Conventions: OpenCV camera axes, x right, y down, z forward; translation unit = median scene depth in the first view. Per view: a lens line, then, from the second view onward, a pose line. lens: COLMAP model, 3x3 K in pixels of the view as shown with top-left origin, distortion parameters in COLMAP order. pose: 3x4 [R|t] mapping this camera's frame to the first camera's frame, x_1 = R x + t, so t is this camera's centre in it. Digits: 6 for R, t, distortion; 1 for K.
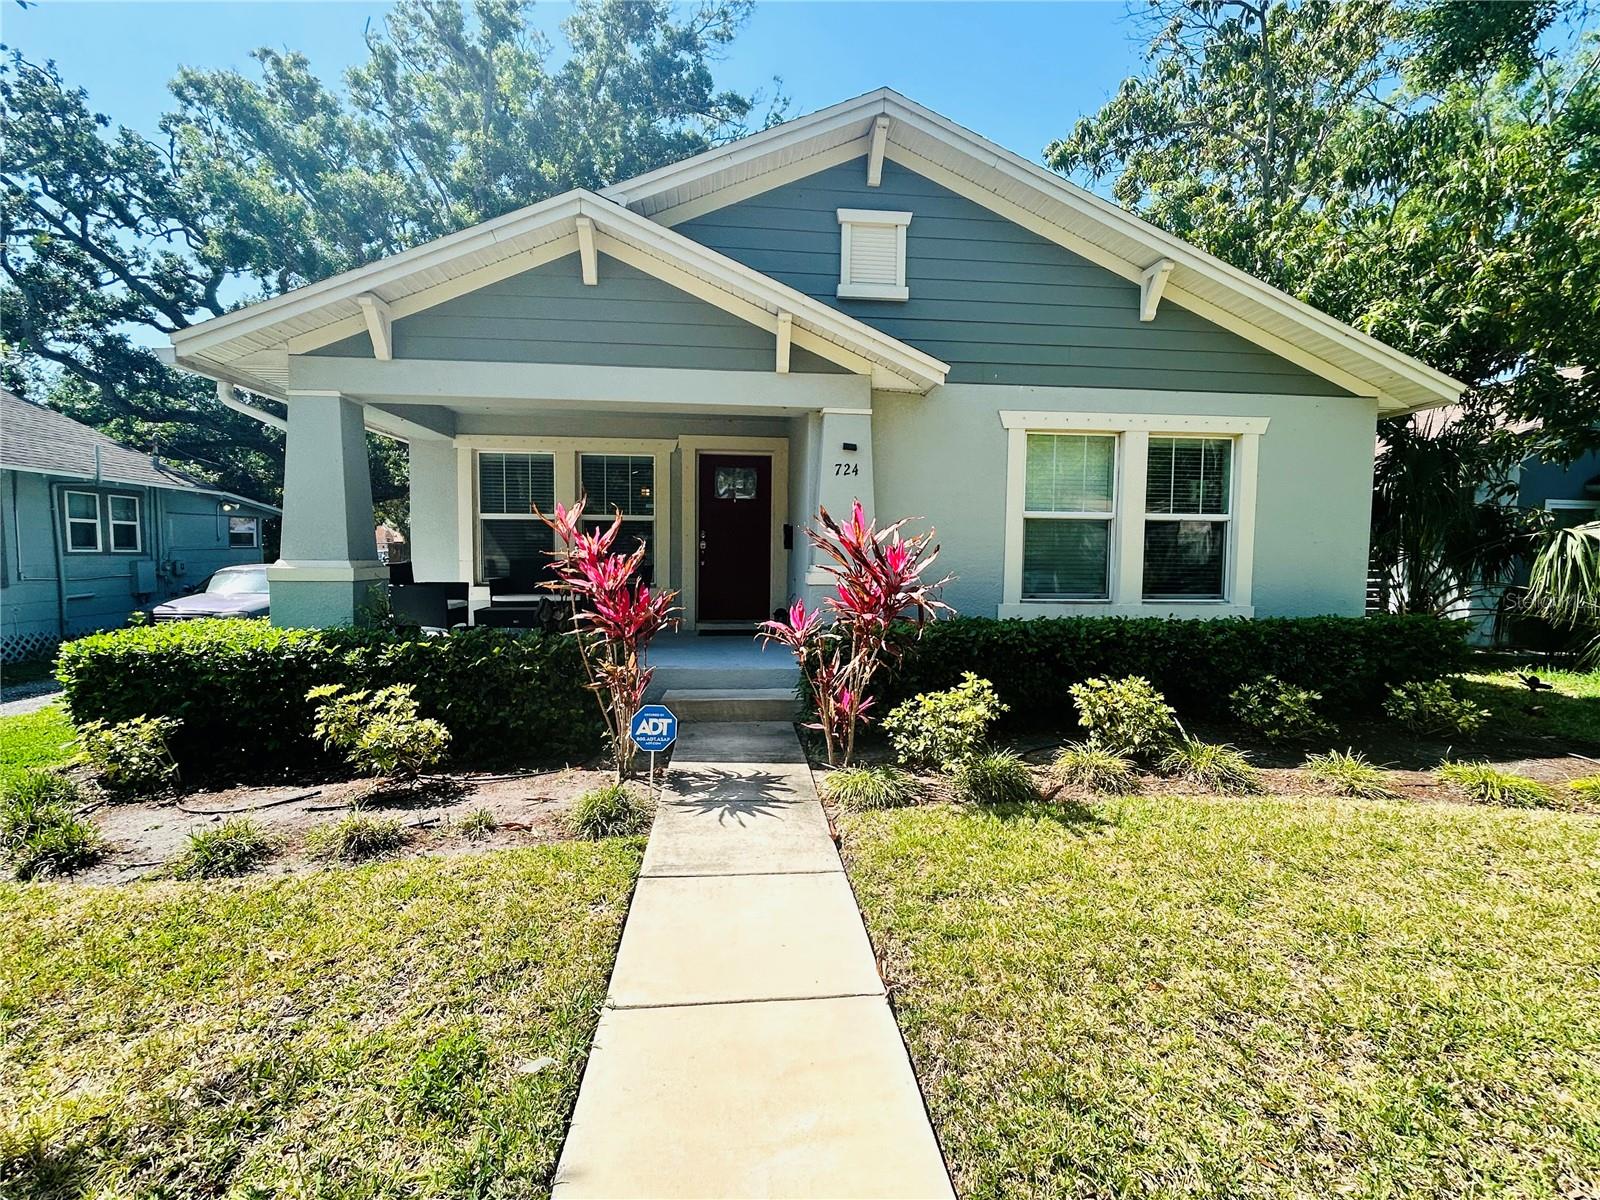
lens RADIAL K [[746.0, 0, 798.8], [0, 746.0, 603.4], [0, 0, 1]] dist [-0.002314, -0.000359]
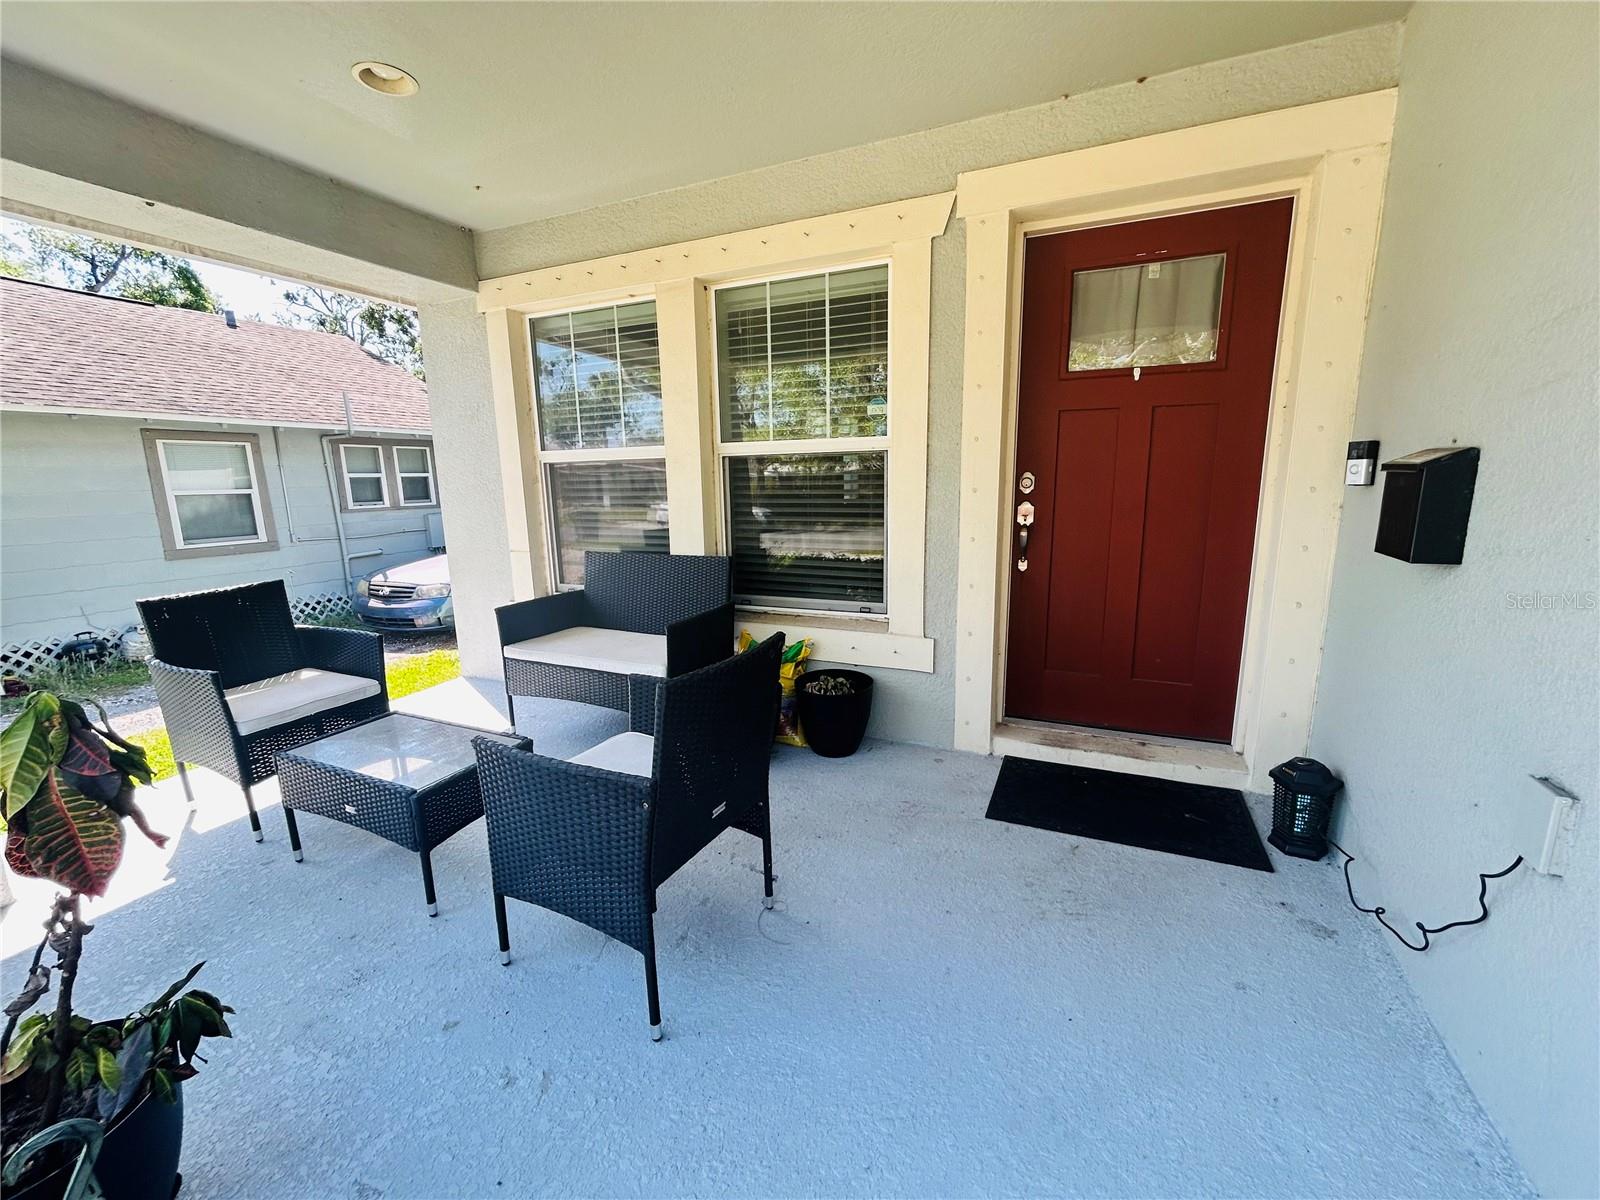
lens RADIAL K [[649.4, 0, 794.8], [0, 649.4, 597.1], [0, 0, 1]] dist [-0.001445, -0.000166]
pose [[0.864010, 0.065783, -0.499159, -0.058868], [-0.003944, 0.992281, 0.123943, -0.065970], [0.503460, -0.105119, 0.857600, 0.588828]]
